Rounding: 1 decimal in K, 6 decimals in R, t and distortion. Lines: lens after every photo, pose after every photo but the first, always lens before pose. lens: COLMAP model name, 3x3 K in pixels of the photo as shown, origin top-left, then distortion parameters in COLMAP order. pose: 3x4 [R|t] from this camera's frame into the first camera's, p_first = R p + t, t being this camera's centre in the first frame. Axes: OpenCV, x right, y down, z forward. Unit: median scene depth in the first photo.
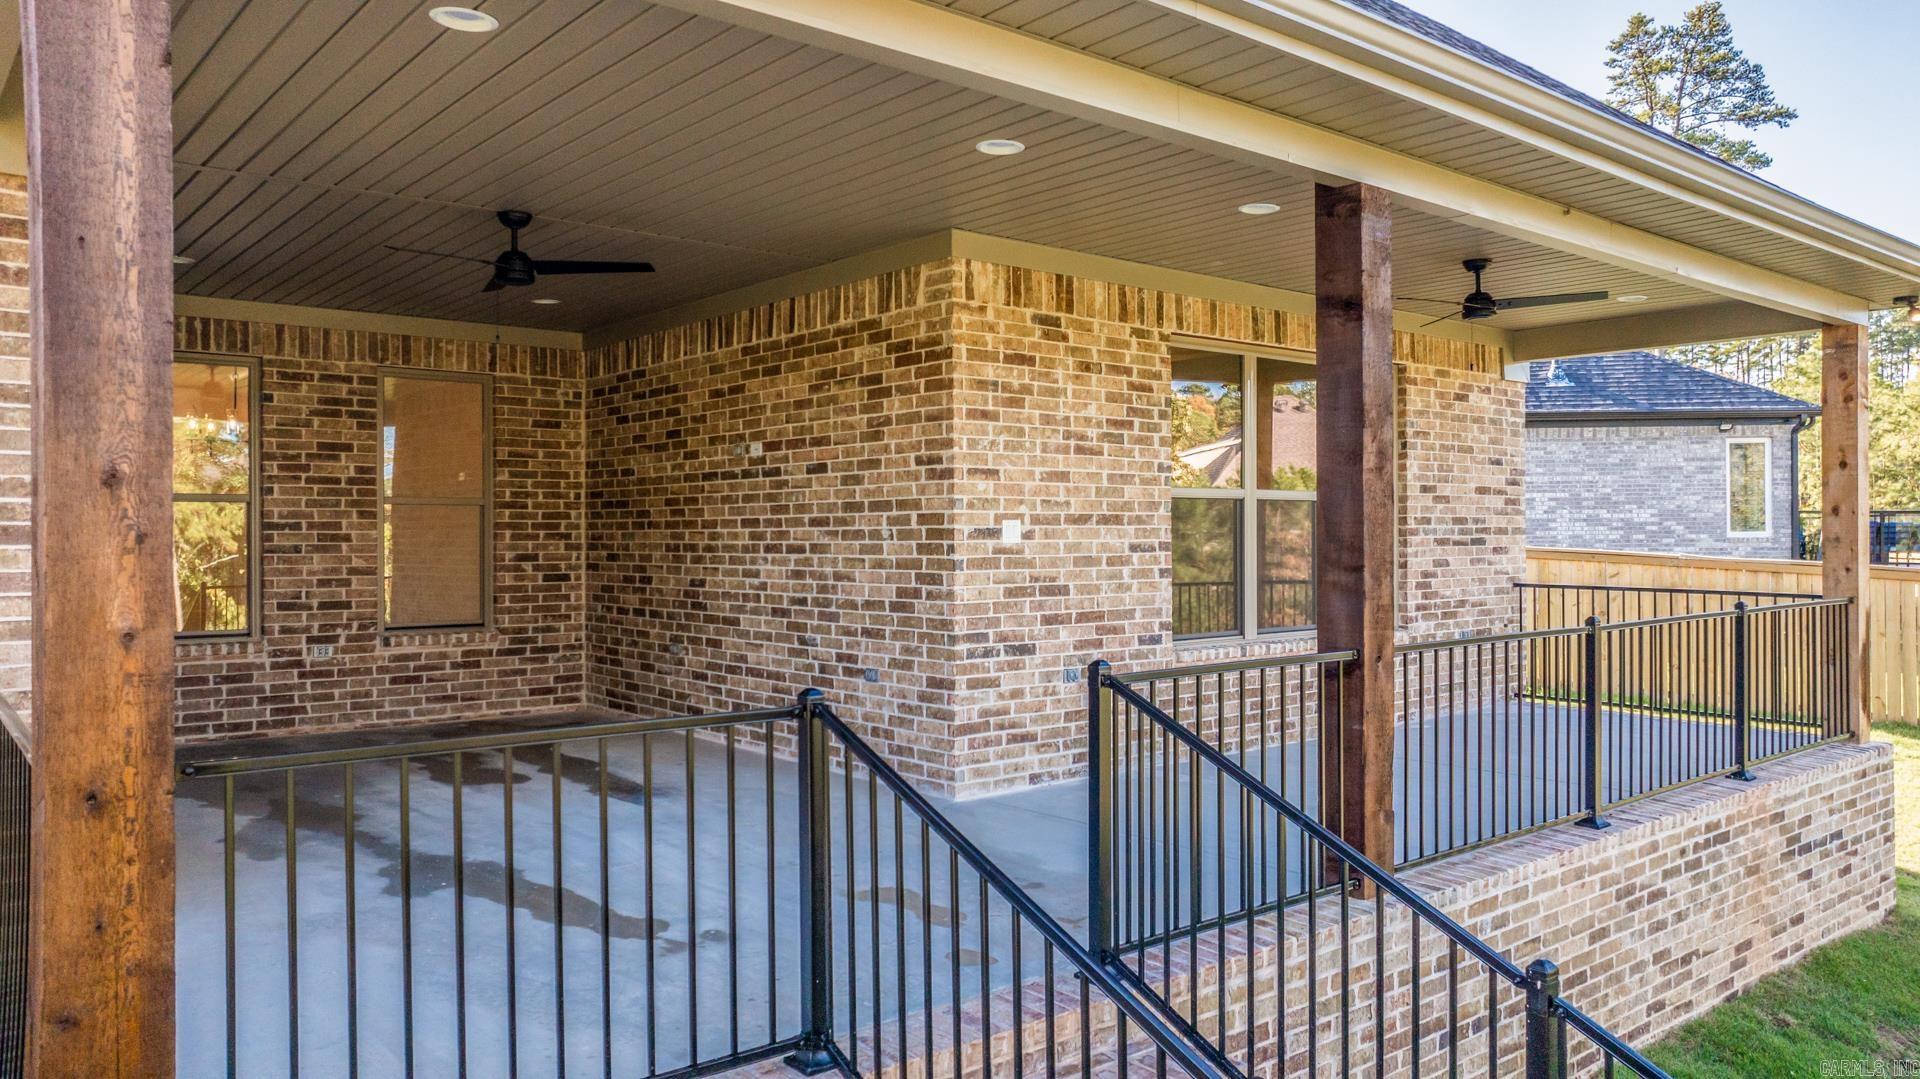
lens RADIAL K [[1344.5, 0, 960.1], [0, 1344.5, 542.7], [0, 0, 1]] dist [-0.022915, 0.010900]
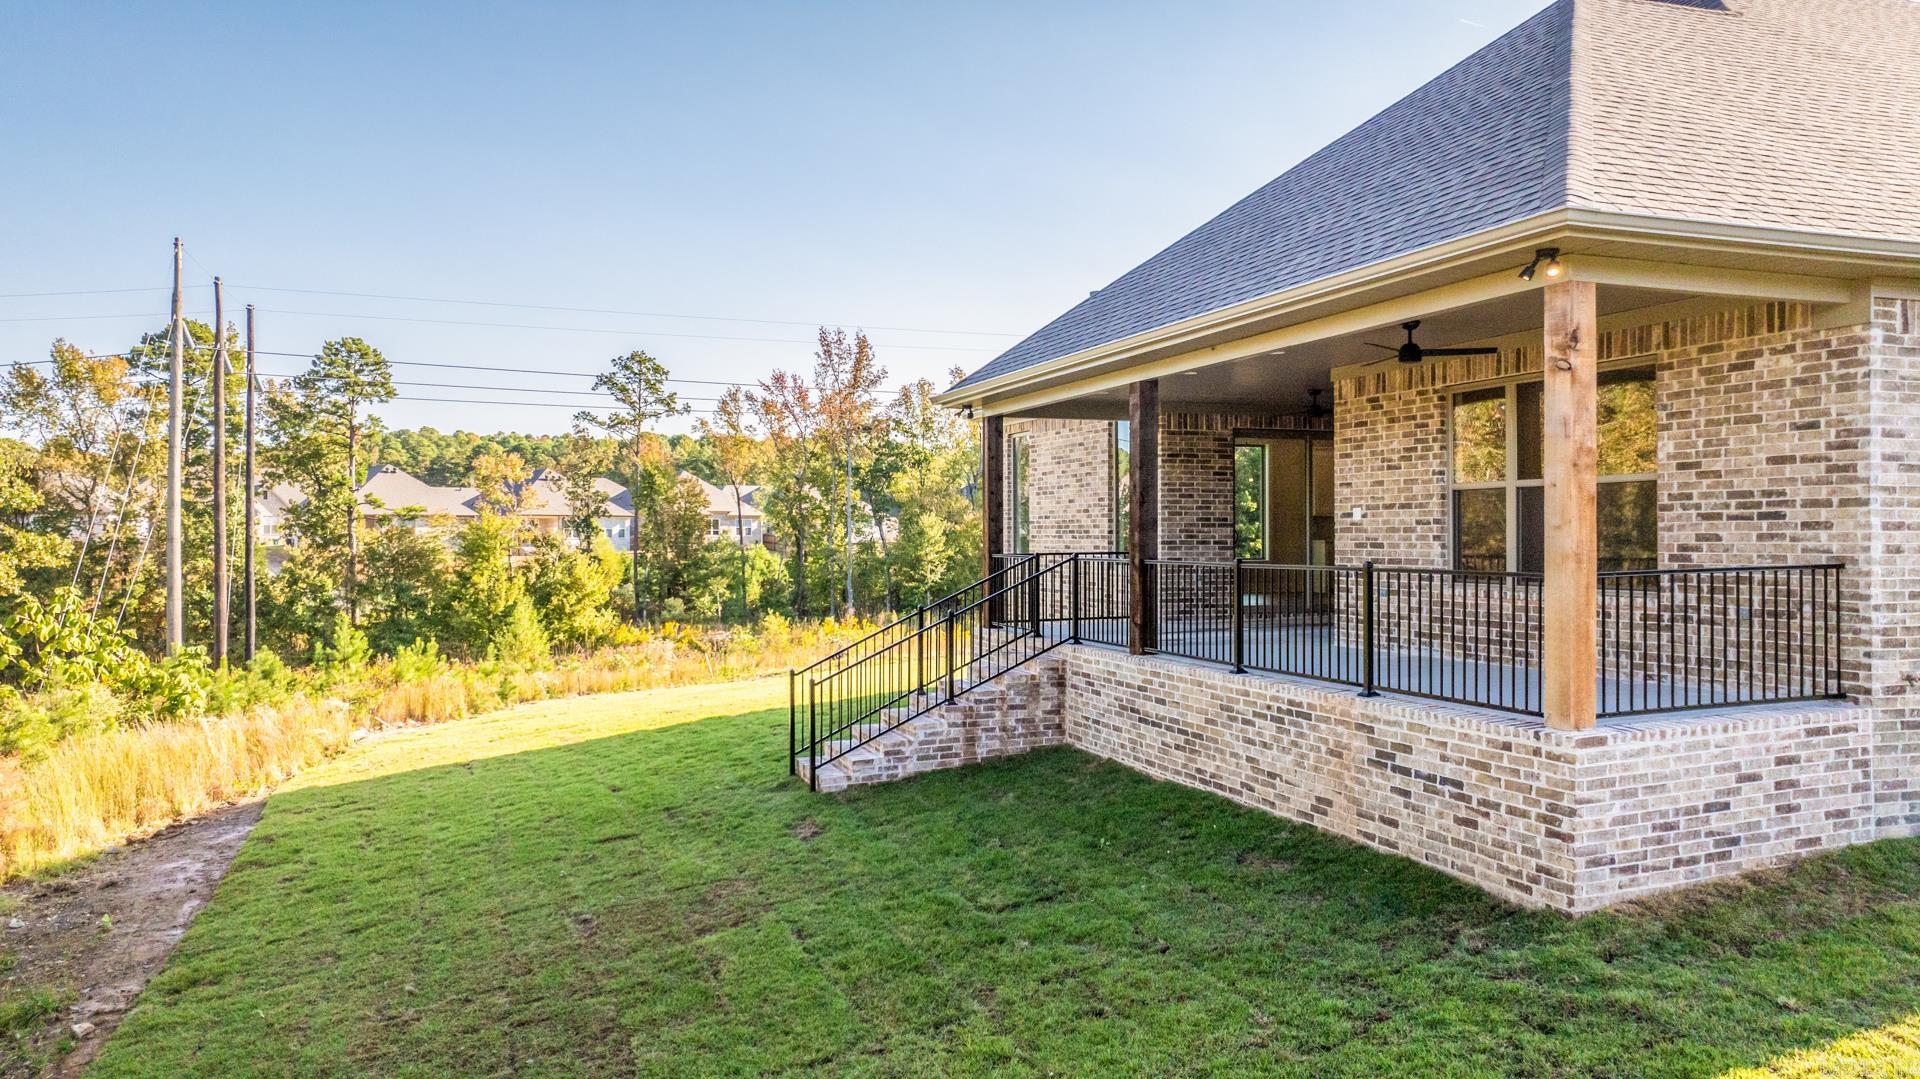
lens RADIAL K [[1344.5, 0, 959.0], [0, 1344.5, 539.3], [0, 0, 1]] dist [-0.022915, 0.010900]
pose [[-0.334534, 0.009479, -0.942336, 1.911818], [-0.000194, 0.999949, 0.010128, 0.008161], [0.942384, 0.003571, -0.334515, 1.029351]]
